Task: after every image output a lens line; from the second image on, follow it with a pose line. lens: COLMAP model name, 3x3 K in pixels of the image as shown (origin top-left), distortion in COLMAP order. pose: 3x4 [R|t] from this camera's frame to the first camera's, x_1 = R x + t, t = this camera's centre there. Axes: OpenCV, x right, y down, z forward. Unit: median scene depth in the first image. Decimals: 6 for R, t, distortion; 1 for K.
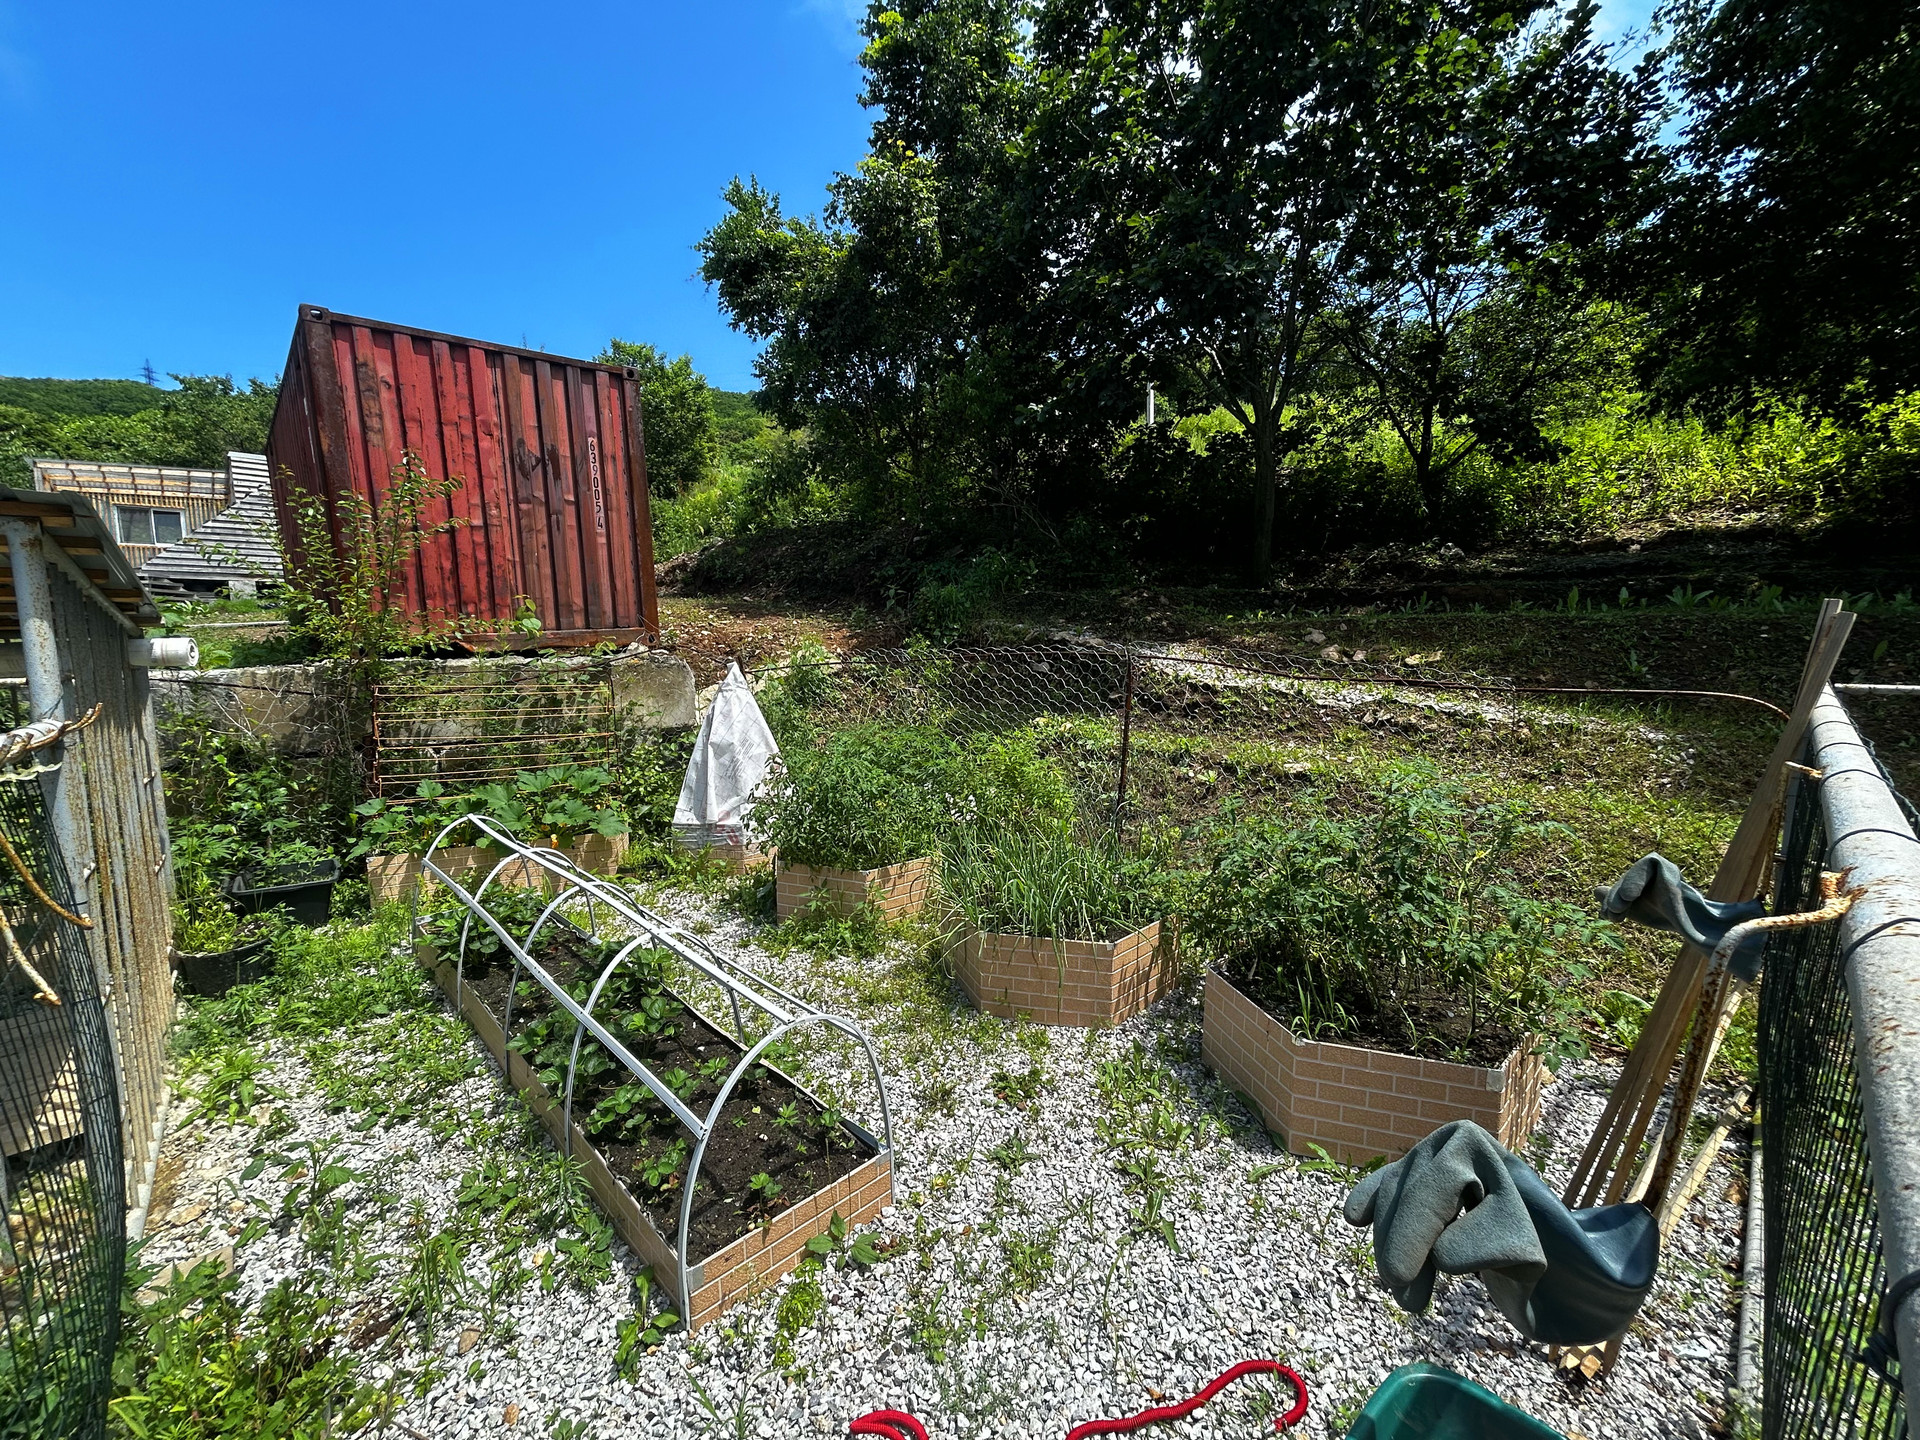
lens RADIAL K [[770.6, 0, 958.4], [0, 770.6, 717.0], [0, 0, 1]] dist [0.000642, 0.000492]
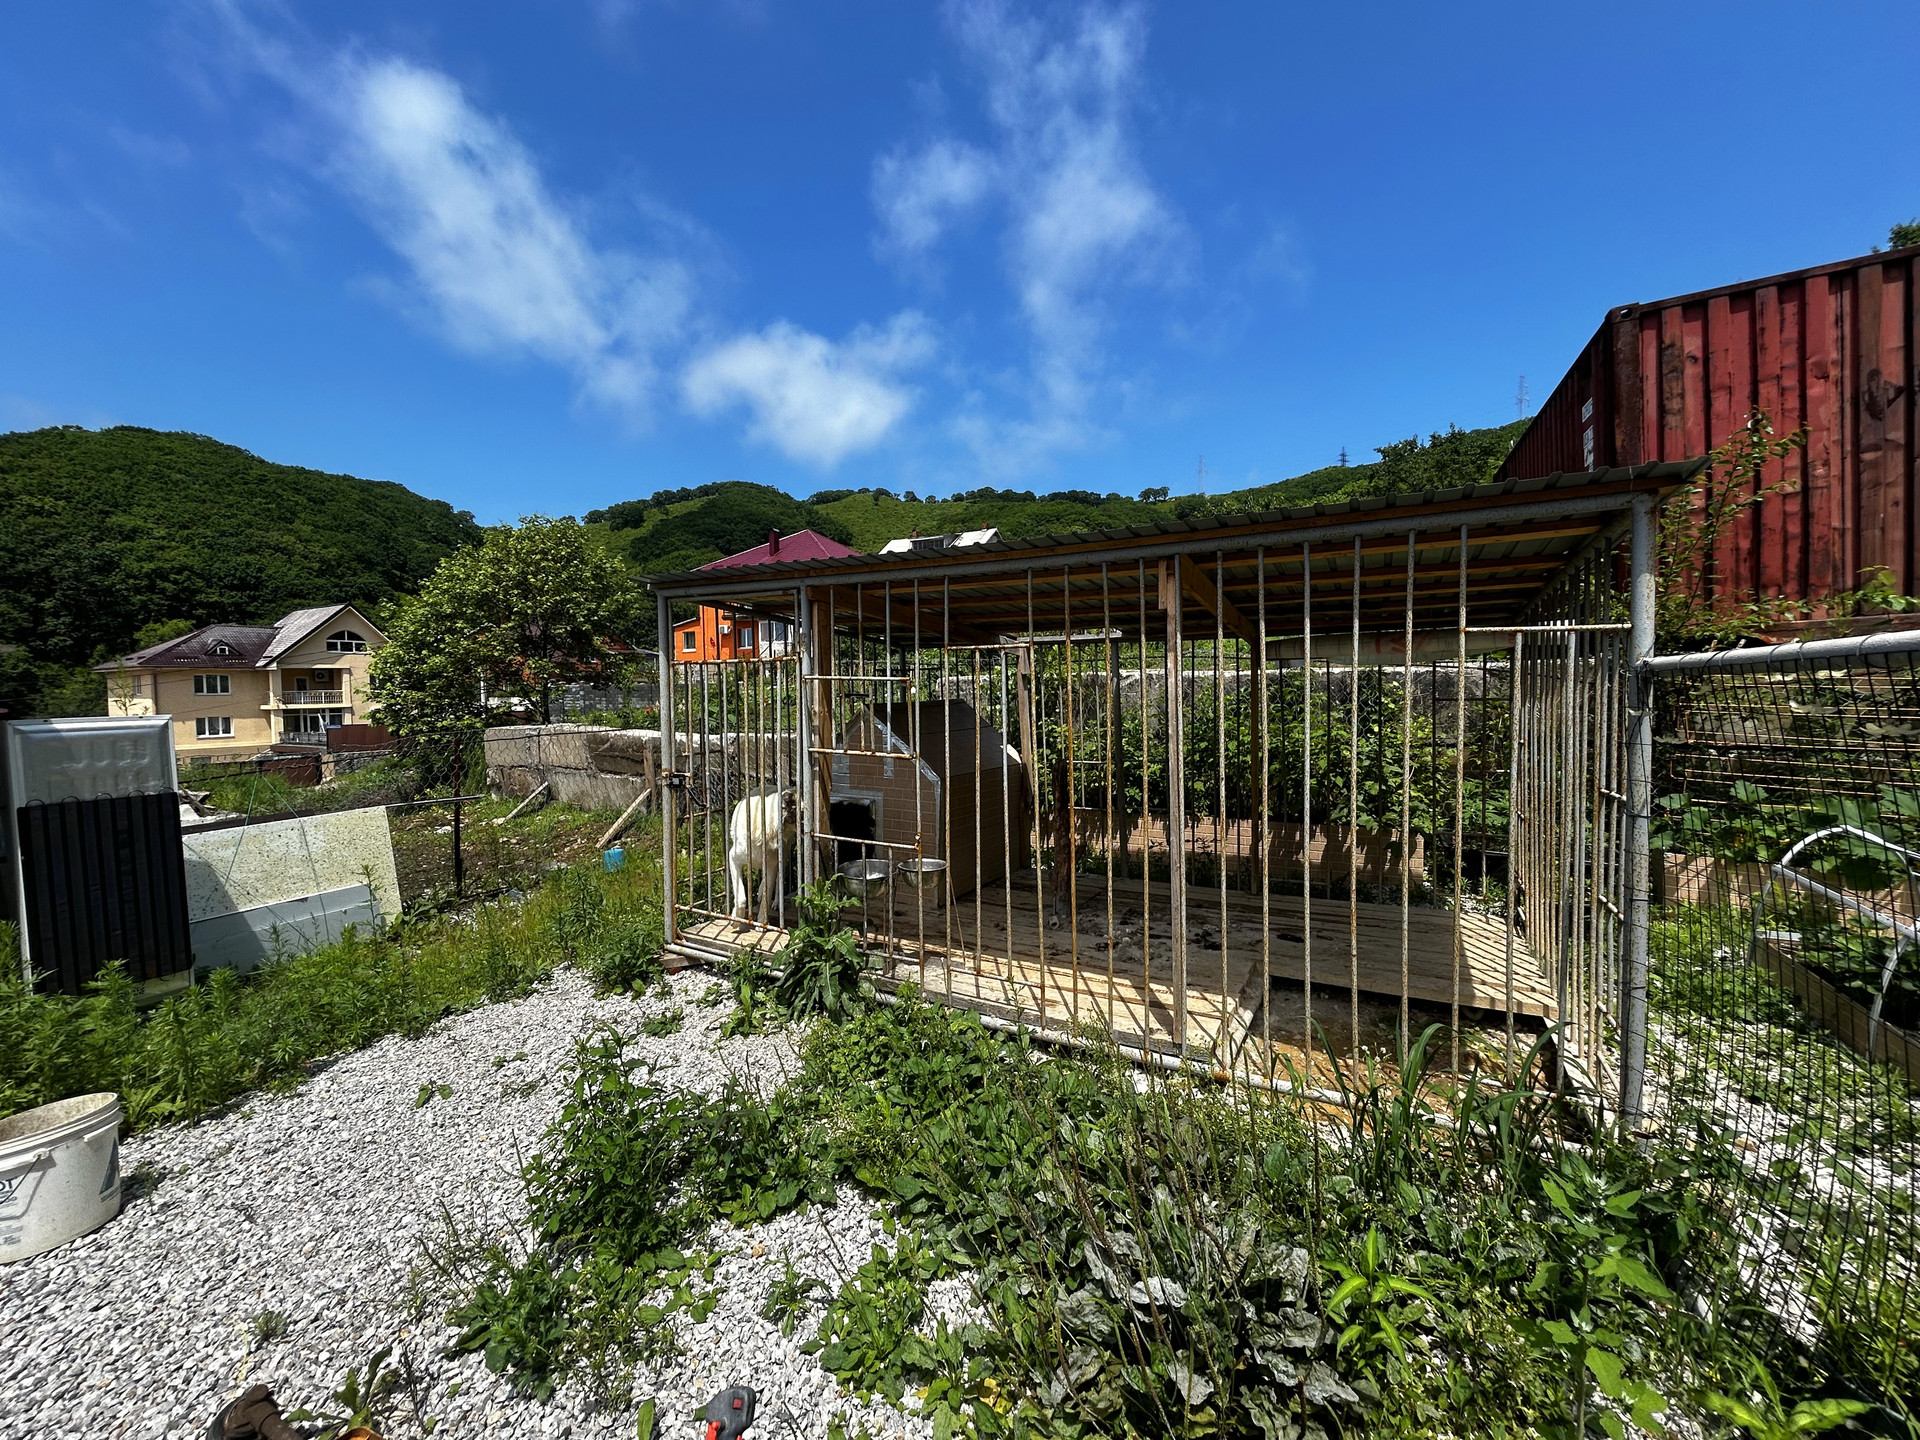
lens RADIAL K [[770.6, 0, 958.4], [0, 770.6, 717.0], [0, 0, 1]] dist [0.000642, 0.000492]
pose [[0.327914, 0.054176, -0.943153, -0.121497], [-0.080753, 0.996308, 0.029154, 0.044039], [0.941250, 0.066602, 0.331078, -0.114422]]
